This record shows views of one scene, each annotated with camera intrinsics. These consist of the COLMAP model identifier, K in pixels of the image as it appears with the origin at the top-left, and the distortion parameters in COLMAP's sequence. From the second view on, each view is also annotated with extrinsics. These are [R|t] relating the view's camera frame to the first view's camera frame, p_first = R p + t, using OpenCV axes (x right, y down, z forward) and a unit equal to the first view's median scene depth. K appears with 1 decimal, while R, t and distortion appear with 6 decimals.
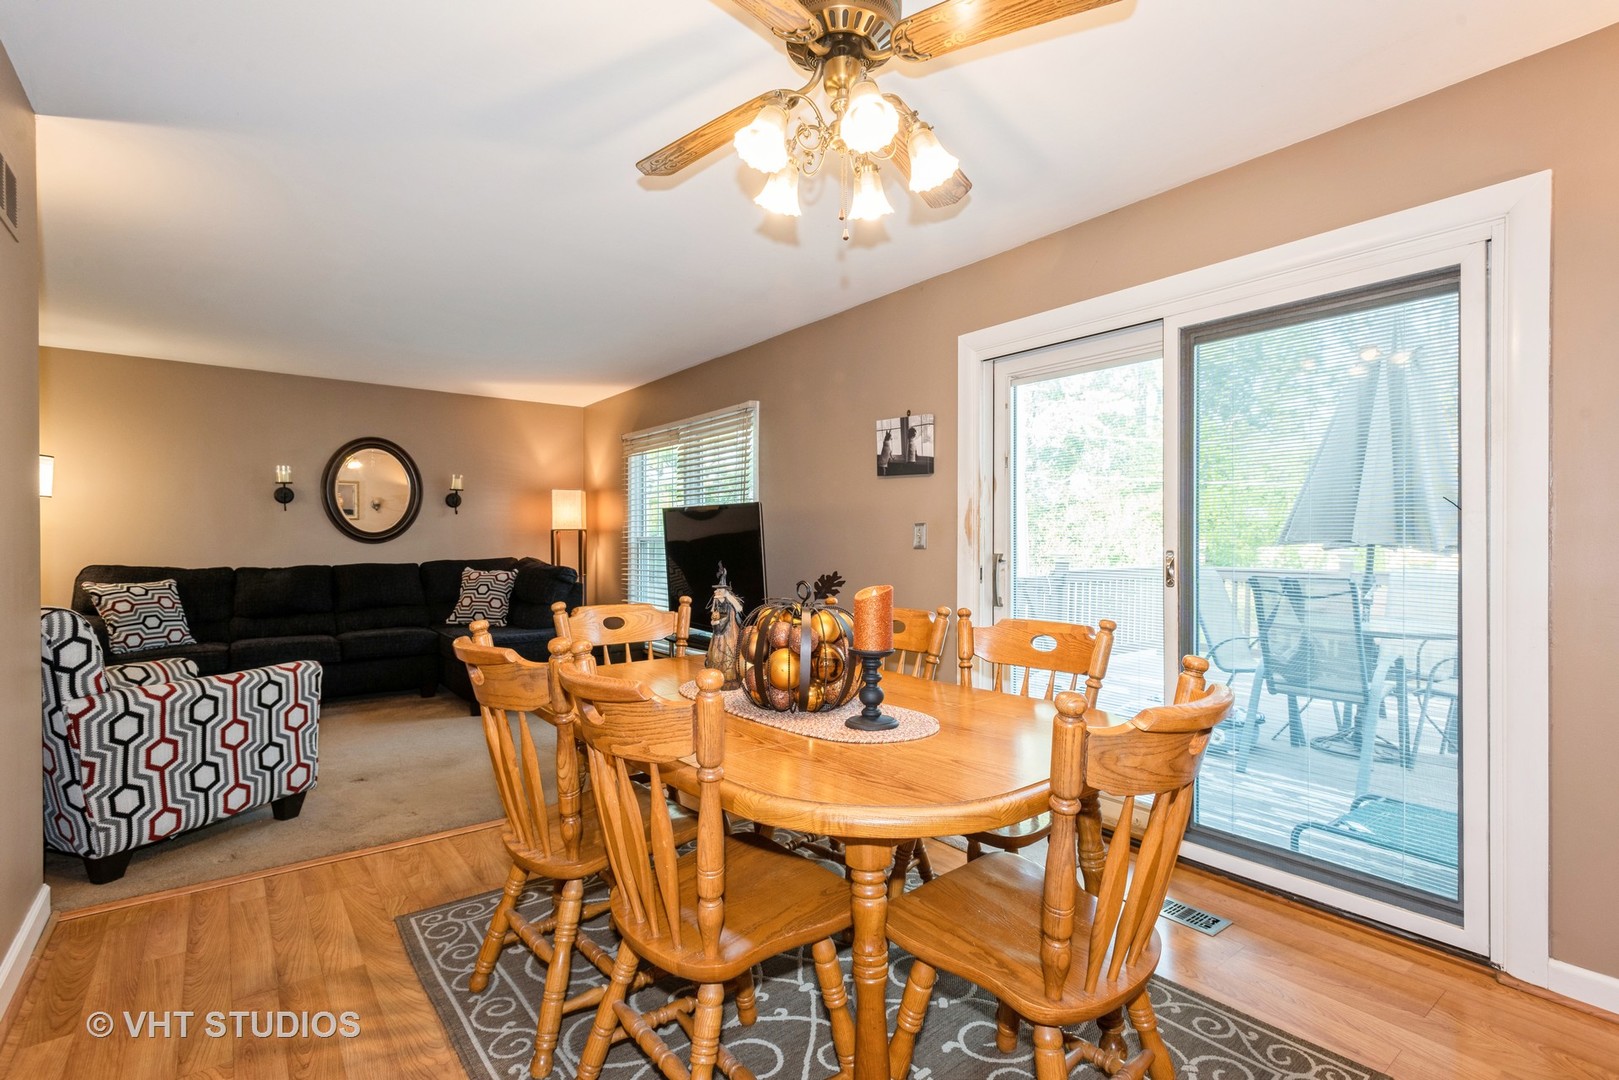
lens RADIAL K [[763.1, 0, 825.1], [0, 763.1, 543.3], [0, 0, 1]] dist [0.009905, 0.000175]
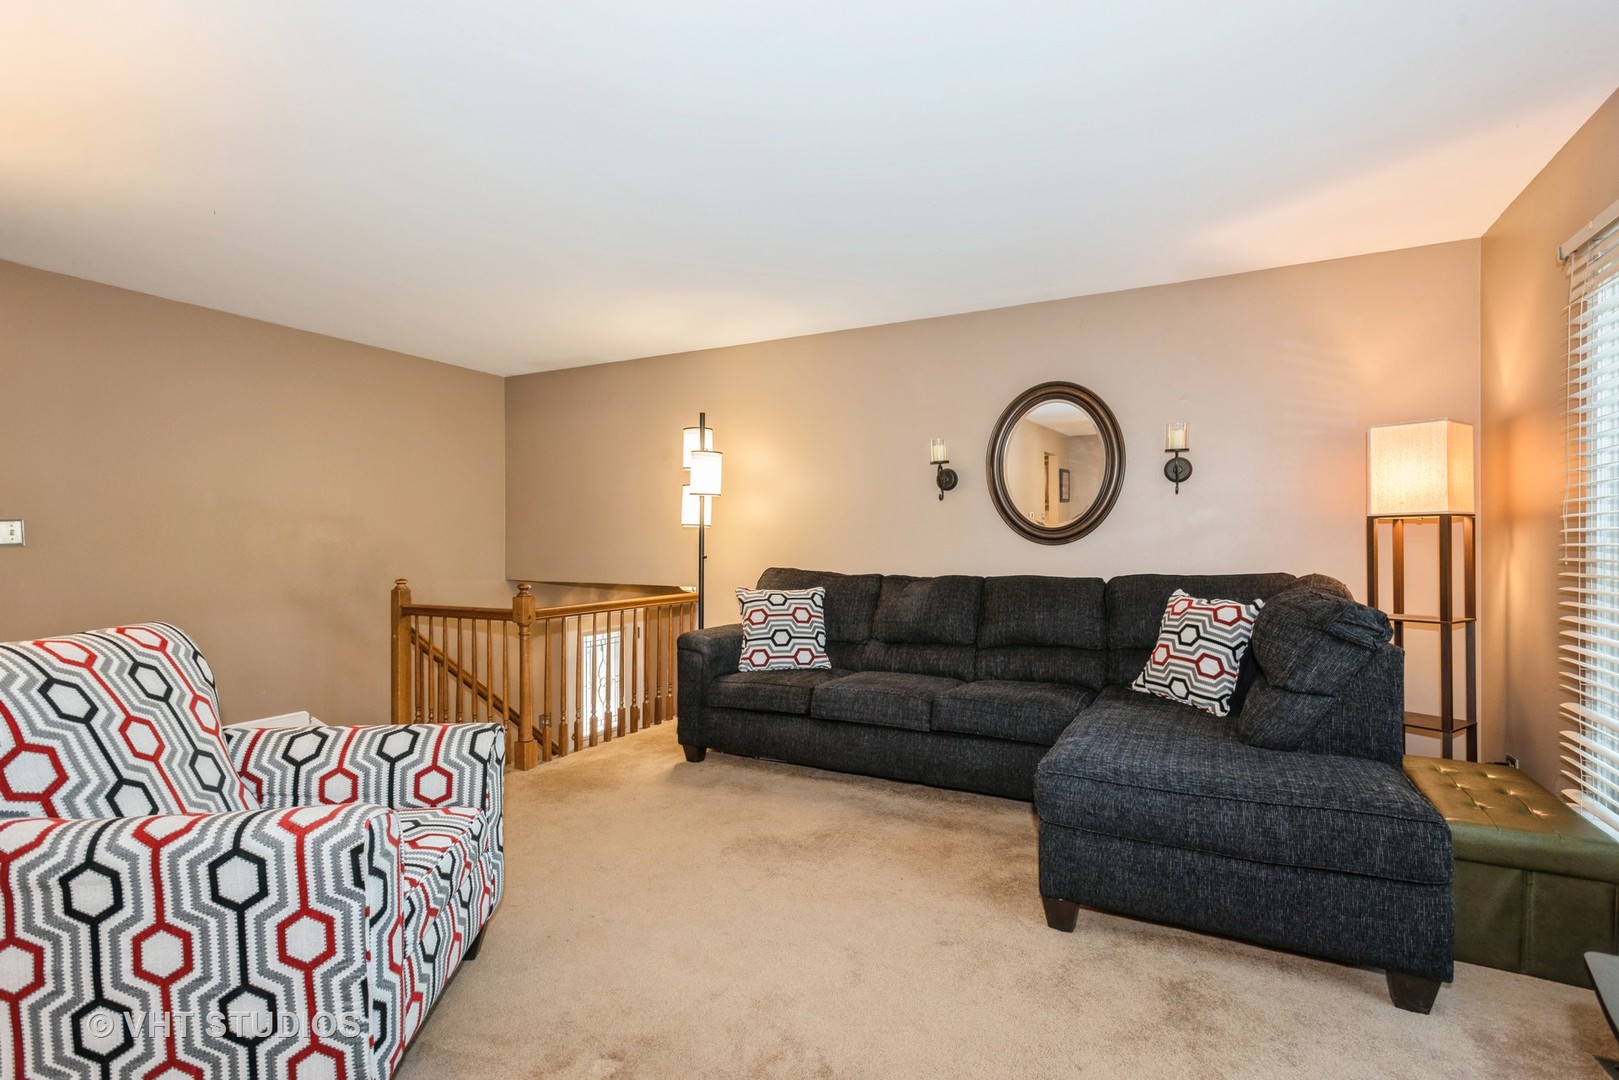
lens RADIAL K [[763.1, 0, 815.3], [0, 763.1, 549.5], [0, 0, 1]] dist [0.009905, 0.000175]
pose [[0.418127, 0.008946, -0.908345, -0.102087], [-0.003180, 0.999960, 0.008385, -0.000774], [0.908383, -0.000618, 0.418139, 0.654246]]
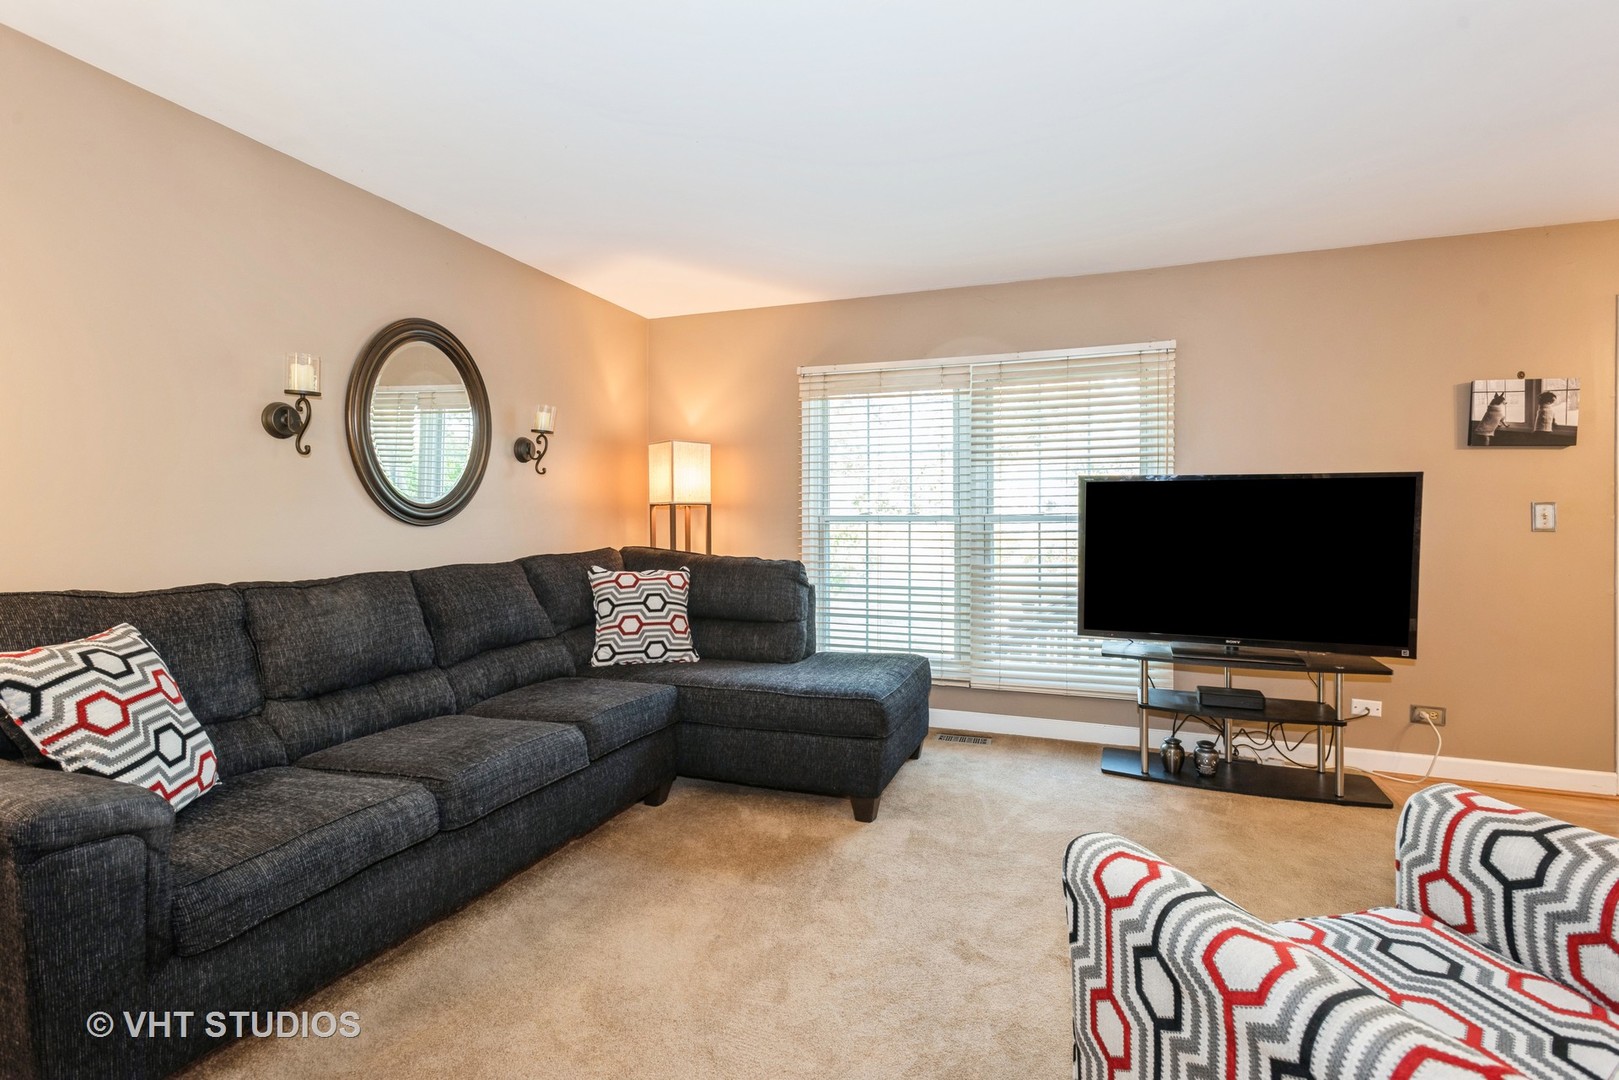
lens RADIAL K [[763.1, 0, 811.8], [0, 763.1, 525.8], [0, 0, 1]] dist [0.009905, 0.000175]
pose [[0.848481, -0.002655, 0.529219, -0.771314], [0.000197, 0.999989, 0.004701, -0.002387], [-0.529226, -0.003885, 0.848472, 0.507528]]
